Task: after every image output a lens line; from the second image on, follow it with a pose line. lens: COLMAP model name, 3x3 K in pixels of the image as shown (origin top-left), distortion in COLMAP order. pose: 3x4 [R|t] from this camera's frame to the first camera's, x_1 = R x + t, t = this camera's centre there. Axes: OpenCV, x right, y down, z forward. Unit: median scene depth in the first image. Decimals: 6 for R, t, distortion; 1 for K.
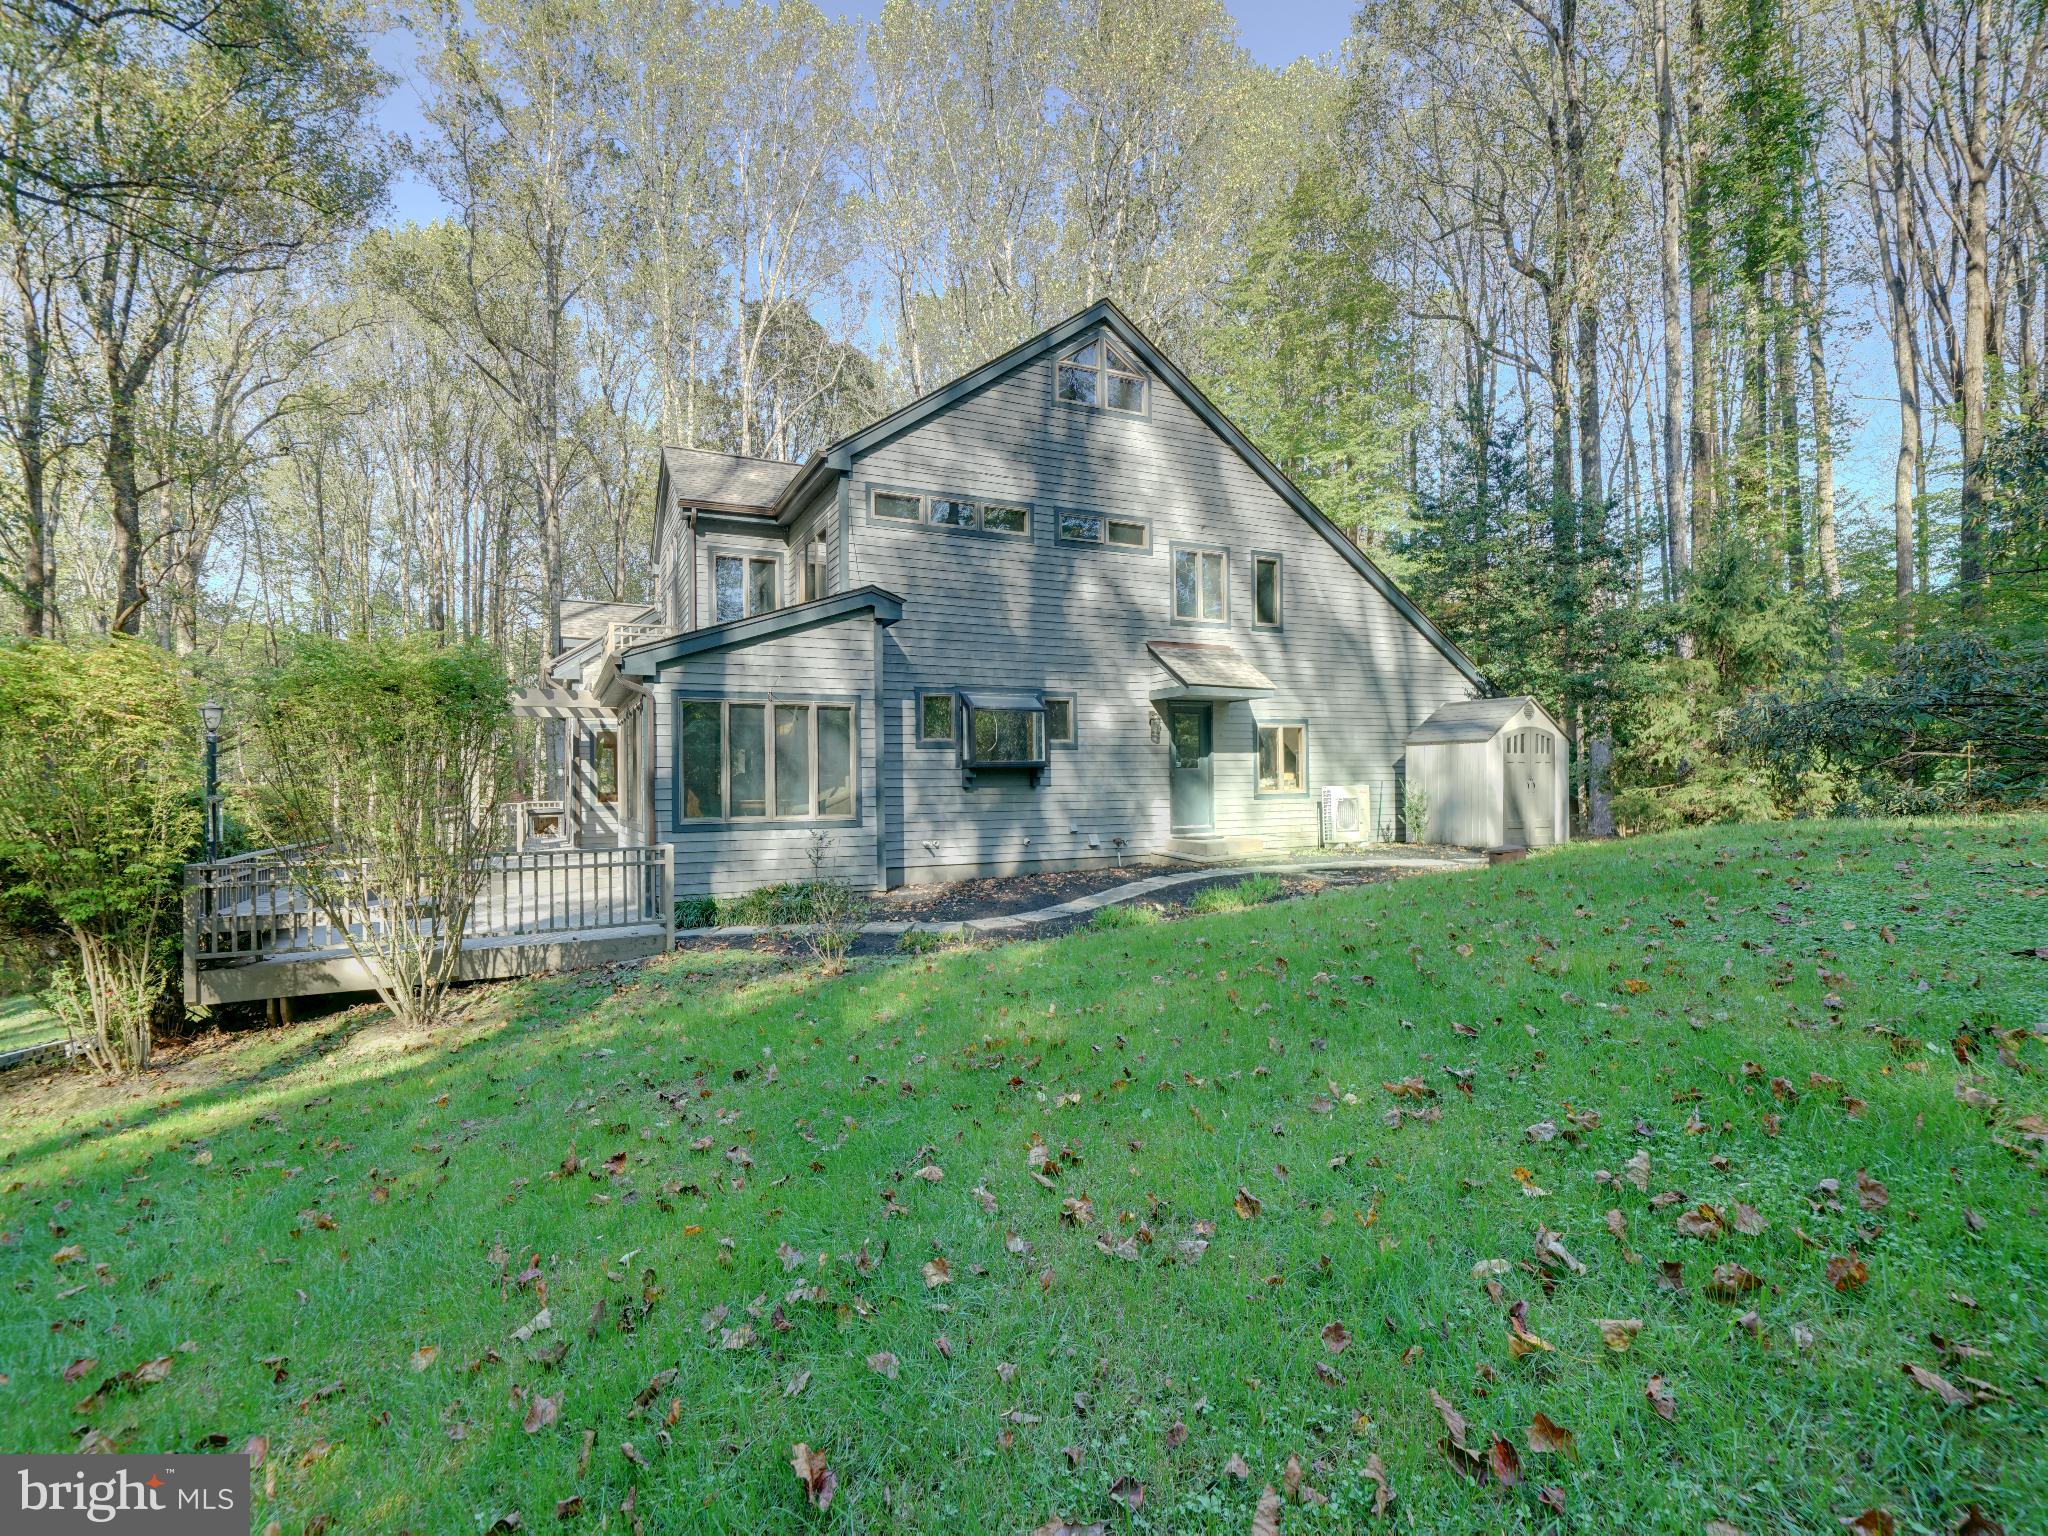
lens RADIAL K [[985.6, 0, 1026.3], [0, 985.6, 765.6], [0, 0, 1]] dist [0.002659, 0.001334]
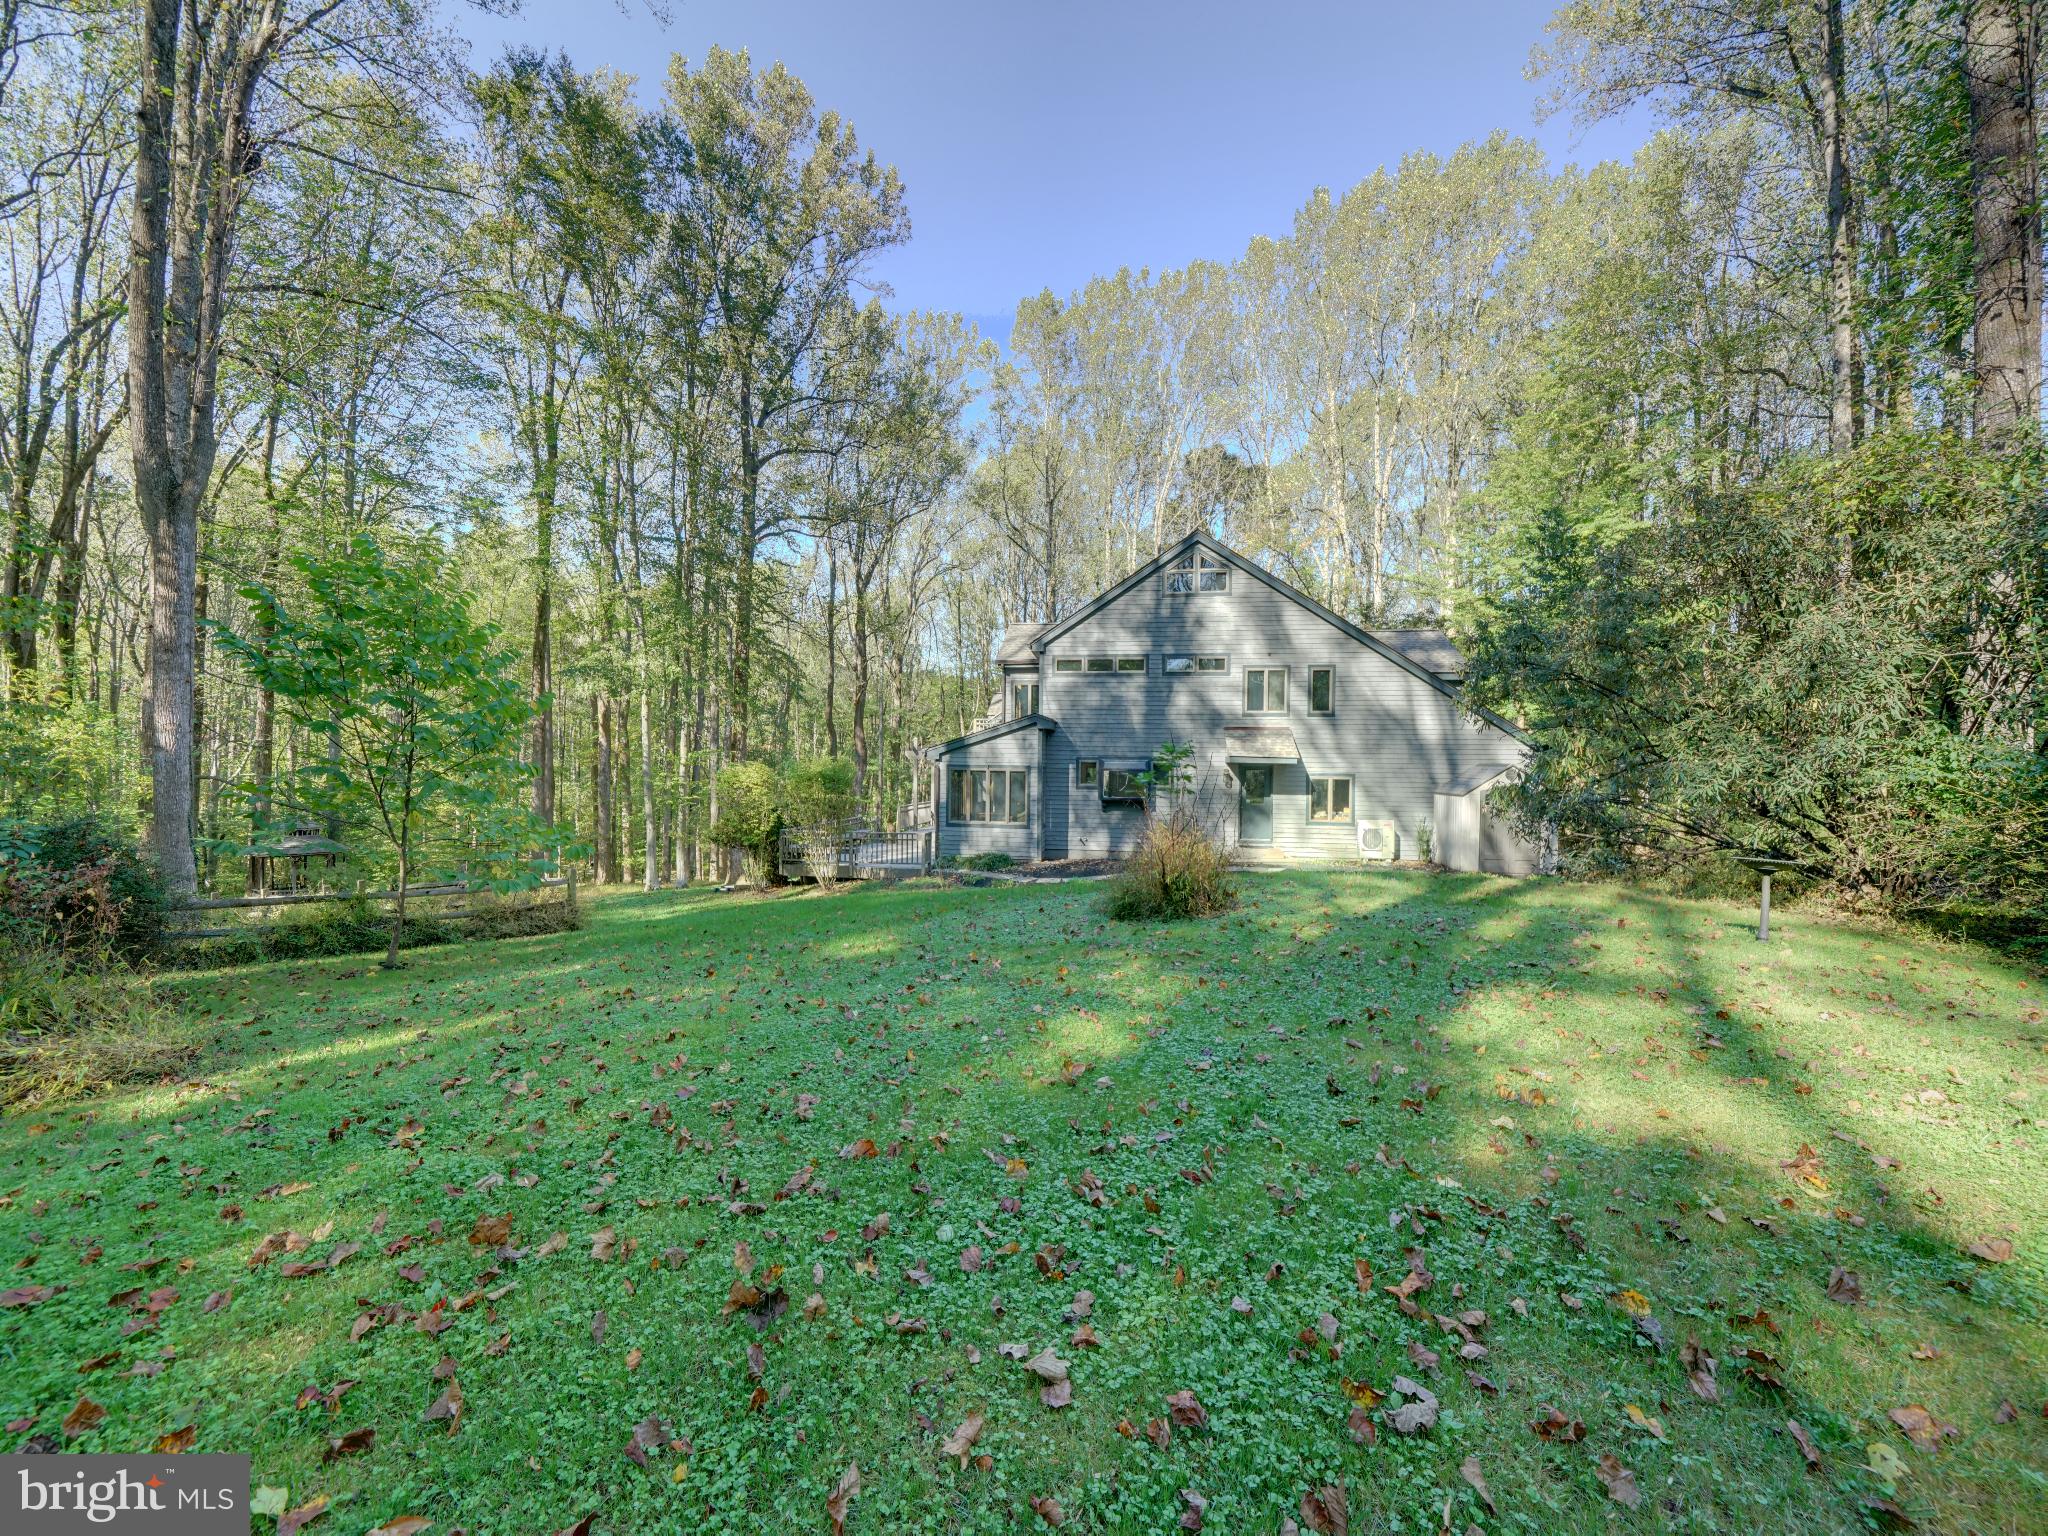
lens RADIAL K [[794.0, 0, 1017.8], [0, 794.0, 757.8], [0, 0, 1]] dist [0.000780, 0.000144]
pose [[0.810406, 0.015107, -0.585674, 0.654658], [-0.014464, 0.999879, 0.005777, -0.080501], [0.585690, 0.003789, 0.810526, -0.308836]]
